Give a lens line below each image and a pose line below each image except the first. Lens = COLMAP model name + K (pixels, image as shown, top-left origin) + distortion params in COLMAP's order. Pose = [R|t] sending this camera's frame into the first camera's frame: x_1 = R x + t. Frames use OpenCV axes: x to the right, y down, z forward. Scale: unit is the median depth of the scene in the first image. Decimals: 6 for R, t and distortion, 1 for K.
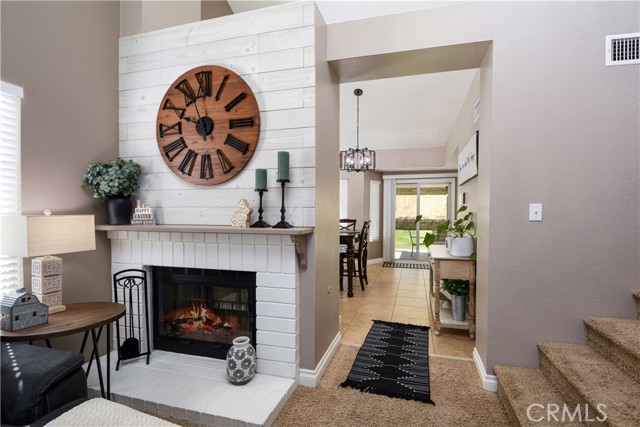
lens RADIAL K [[293.0, 0, 324.7], [0, 293.0, 215.4], [0, 0, 1]] dist [0.009671, -0.008231]
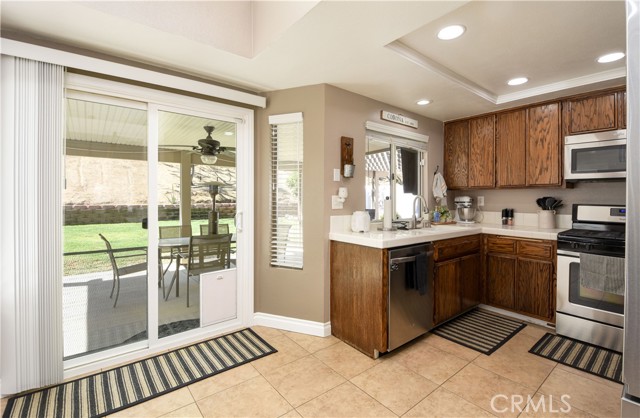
lens RADIAL K [[290.1, 0, 335.3], [0, 290.1, 198.1], [0, 0, 1]] dist [0.005081, -0.004670]
pose [[0.545486, -0.004519, 0.838107, 0.150932], [0.006378, 0.999979, 0.001241, -0.005084], [-0.838095, 0.004668, 0.545504, 0.637539]]
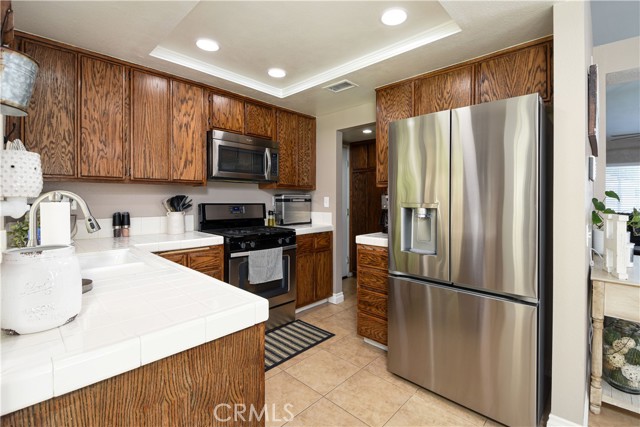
lens RADIAL K [[314.3, 0, 331.9], [0, 314.3, 200.5], [0, 0, 1]] dist [0.000288, -0.000647]
pose [[-0.905232, -0.014103, 0.424684, 0.335863], [-0.007049, 0.999810, 0.018178, -0.006445], [-0.424859, 0.013462, -0.905159, 0.860222]]
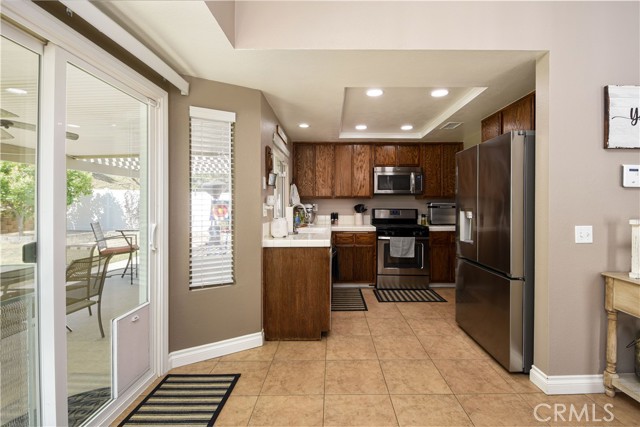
lens RADIAL K [[293.0, 0, 328.2], [0, 293.0, 206.7], [0, 0, 1]] dist [0.009671, -0.008231]
pose [[-0.311186, -0.010167, 0.950295, 0.079142], [0.006804, 0.999893, 0.012926, -0.007730], [-0.950325, 0.010488, -0.311084, 0.866317]]
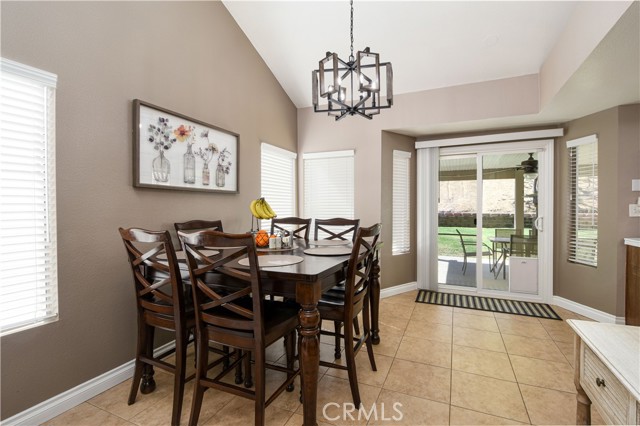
lens RADIAL K [[293.0, 0, 318.9], [0, 293.0, 206.3], [0, 0, 1]] dist [0.009671, -0.008231]
pose [[0.988870, -0.003718, -0.148734, 0.091939], [0.002213, 0.999945, -0.010288, -0.002244], [0.148764, 0.009845, 0.988824, 0.384757]]
